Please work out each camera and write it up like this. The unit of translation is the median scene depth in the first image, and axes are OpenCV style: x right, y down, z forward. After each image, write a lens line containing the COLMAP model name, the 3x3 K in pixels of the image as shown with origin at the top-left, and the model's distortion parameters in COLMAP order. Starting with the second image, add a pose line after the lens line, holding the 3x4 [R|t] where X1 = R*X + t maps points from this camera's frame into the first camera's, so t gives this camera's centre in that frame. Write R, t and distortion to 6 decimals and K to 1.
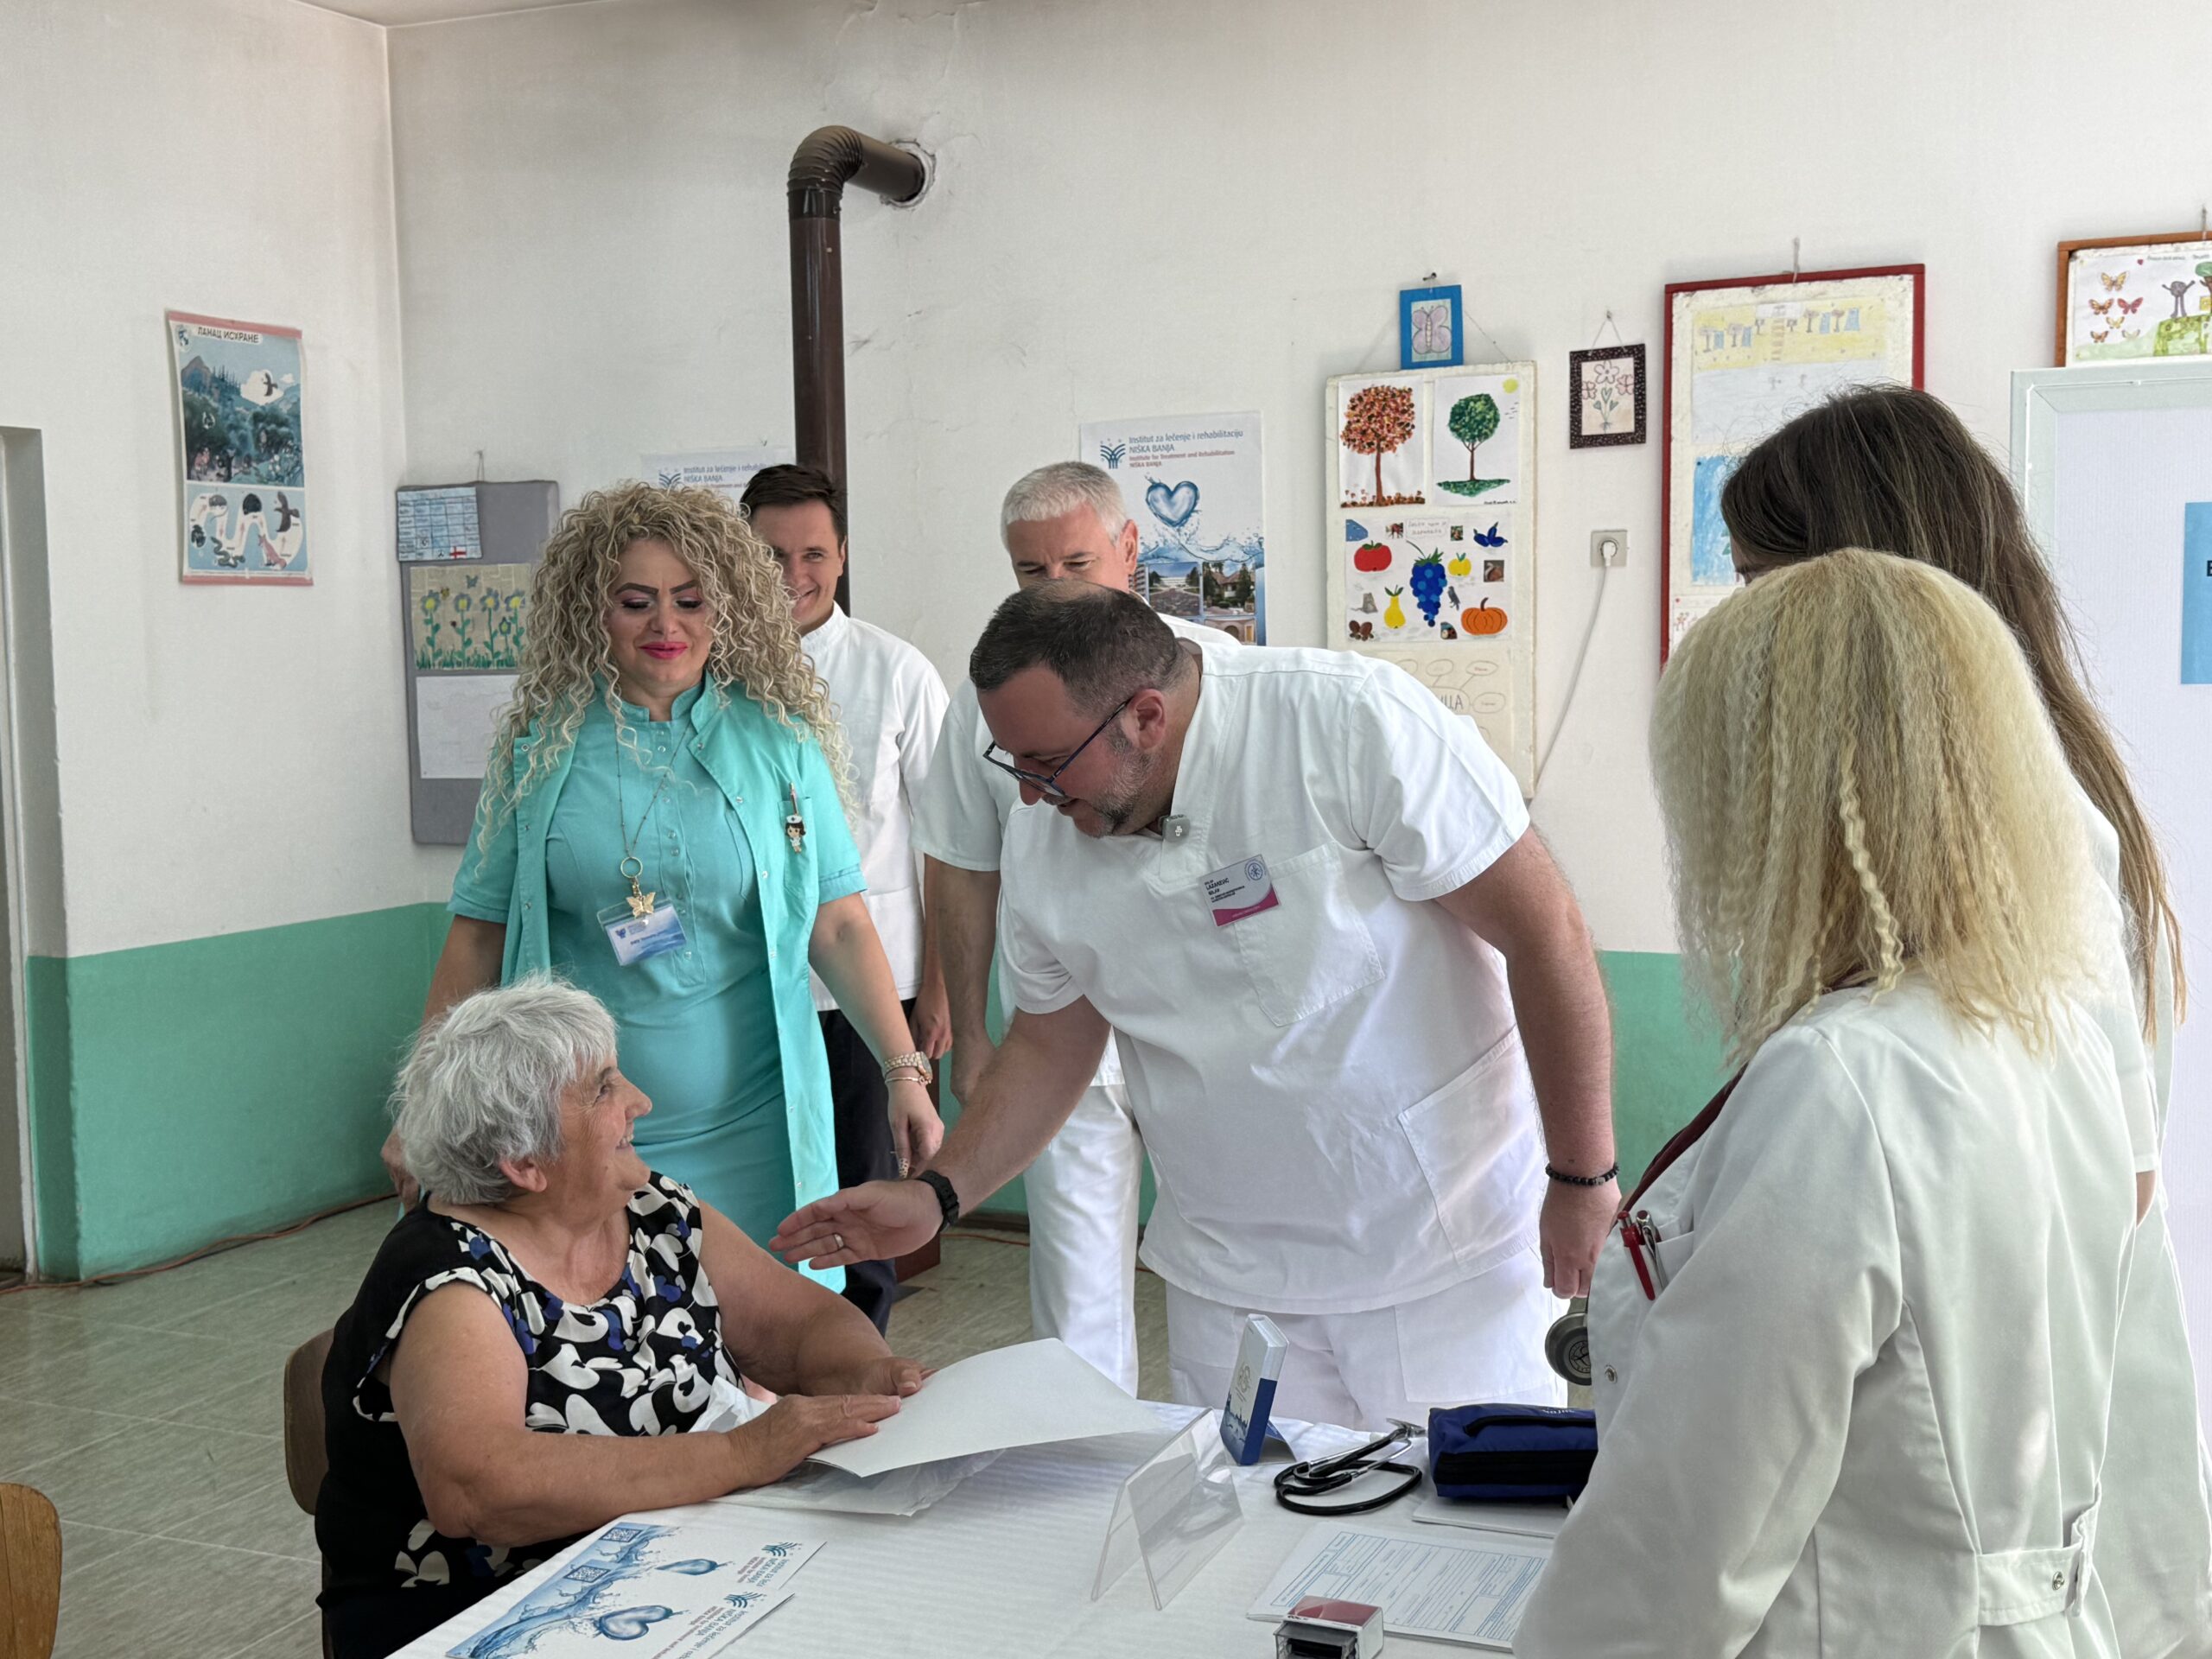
lens RADIAL K [[2437.1, 0, 1107.4], [0, 2437.1, 846.6], [0, 0, 1]] dist [-0.030621, 0.000000]
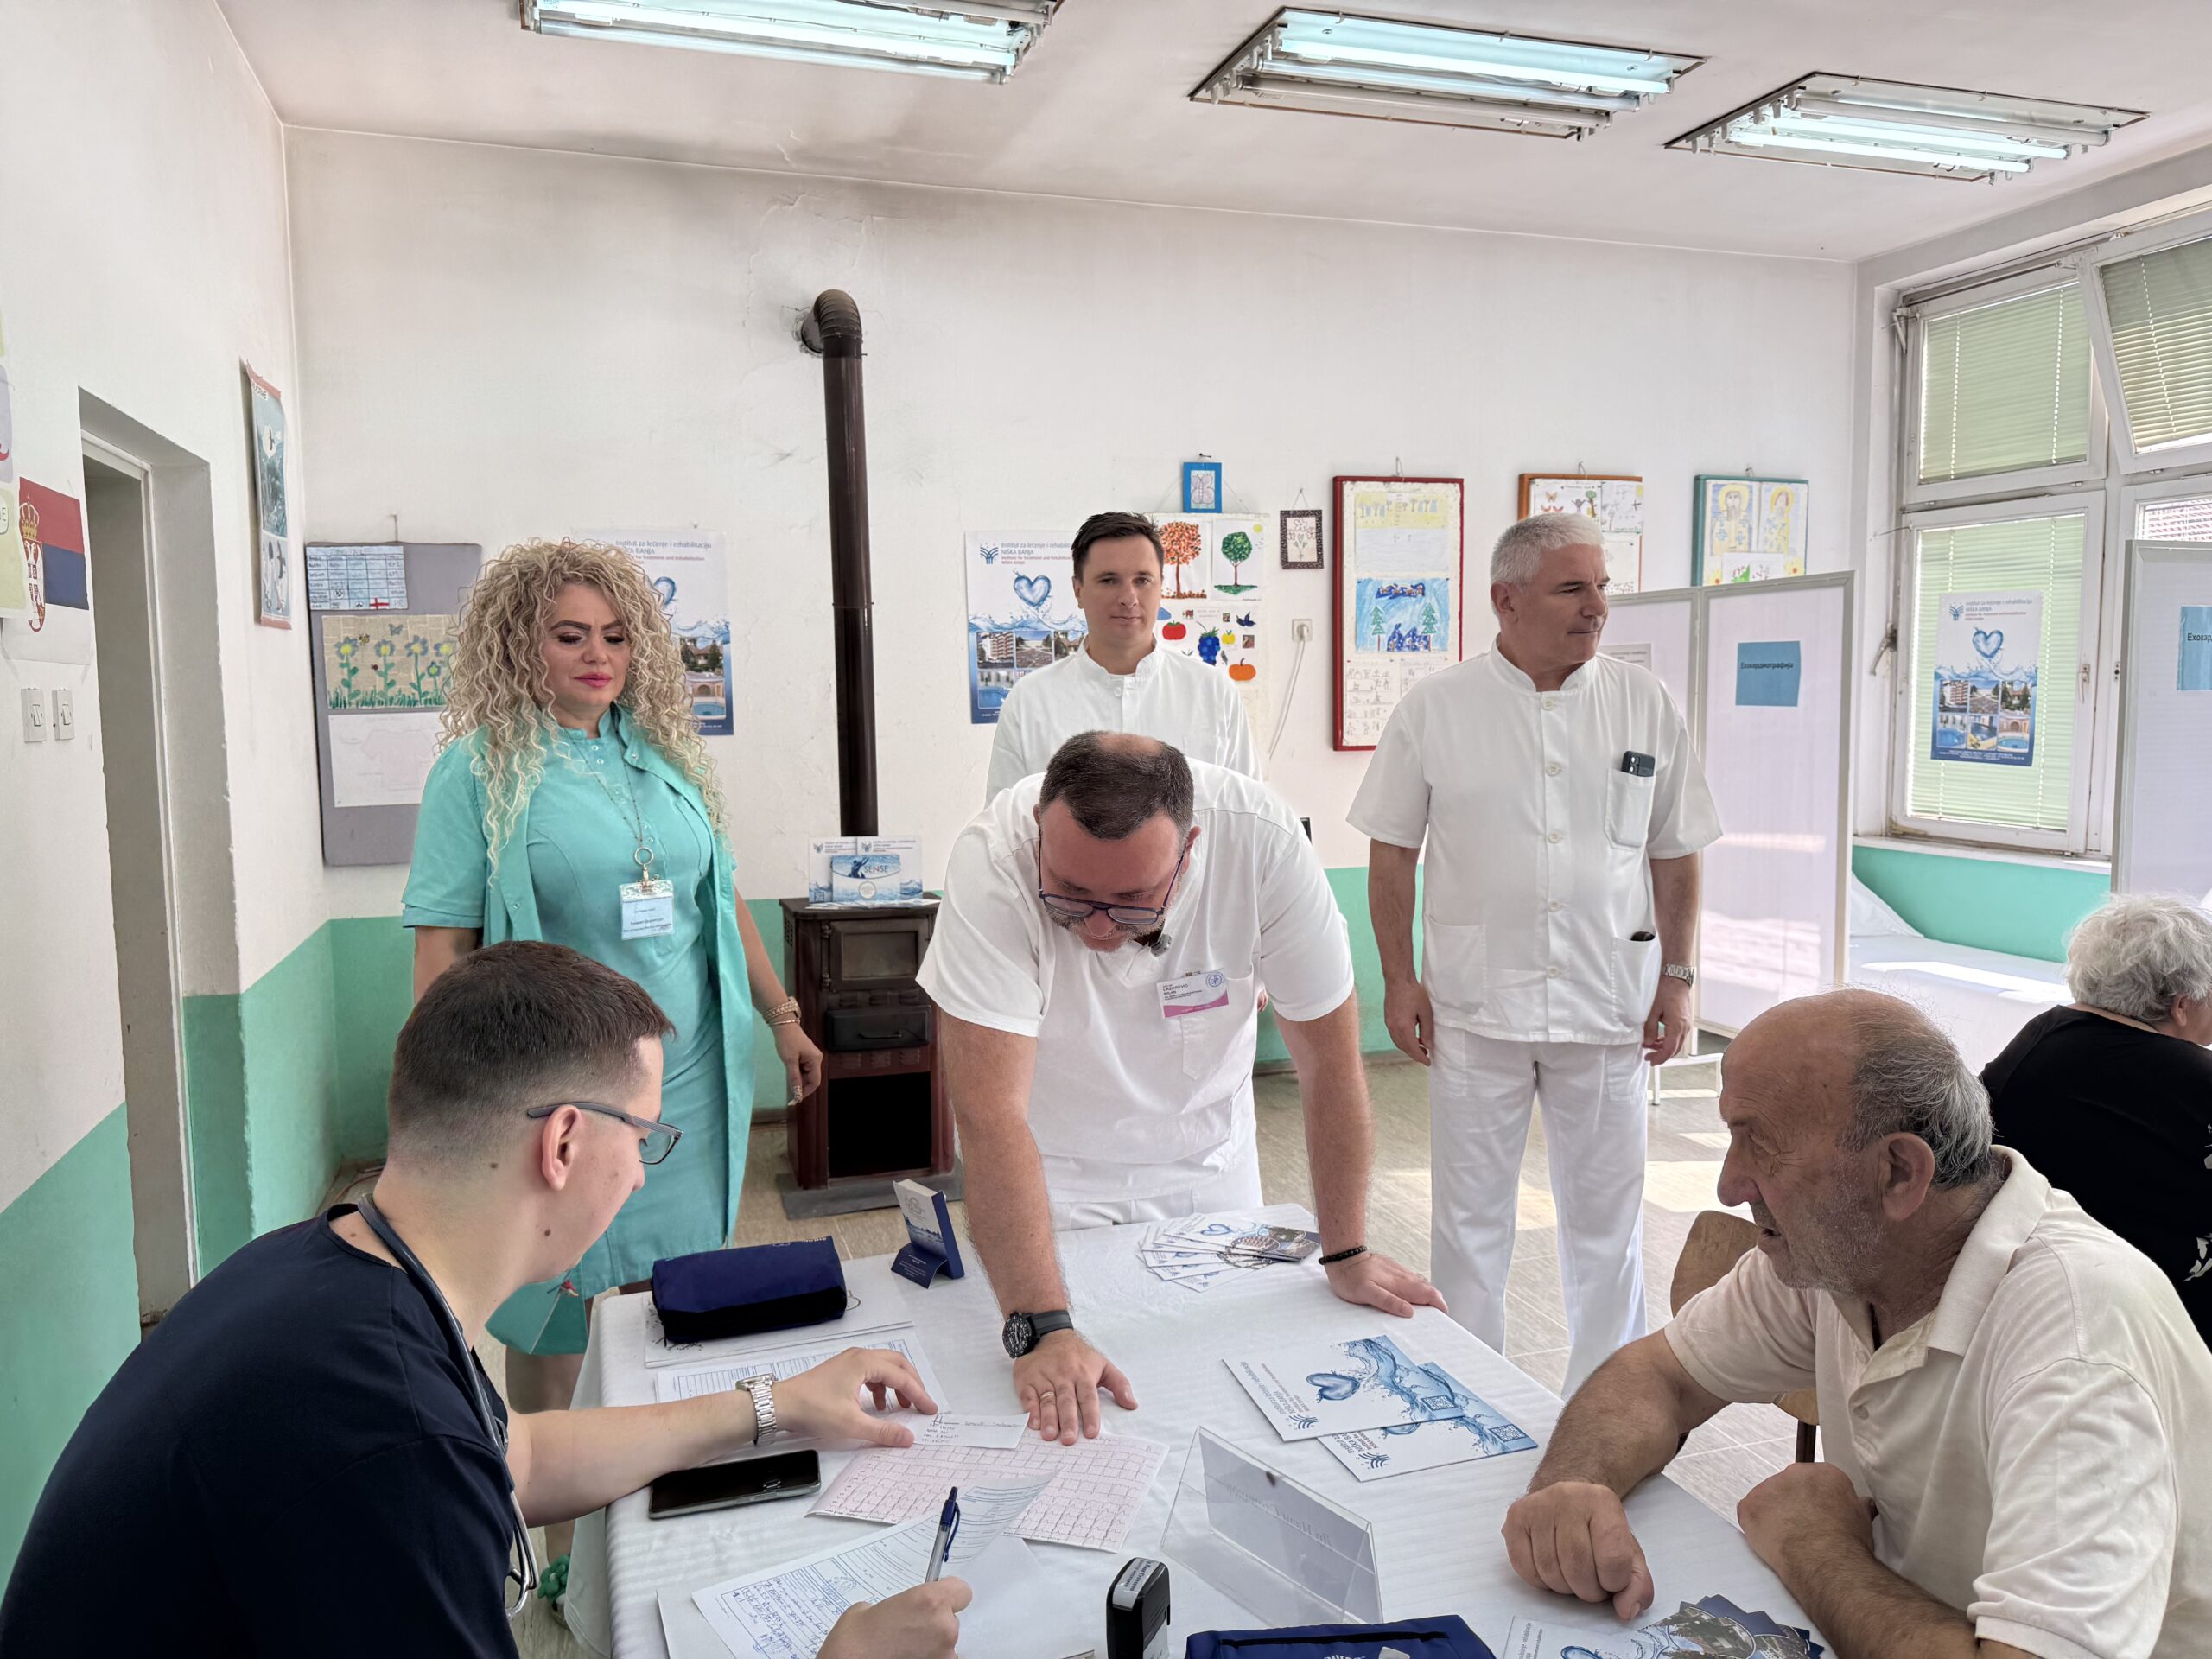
lens RADIAL K [[1583.2, 0, 1107.9], [0, 1583.2, 815.8], [0, 0, 1]] dist [-0.029494, -0.006657]
pose [[0.732030, -0.044994, 0.679785, -0.619231], [0.060787, 0.998151, 0.000607, -0.004001], [-0.678555, 0.040878, 0.733411, 0.292133]]
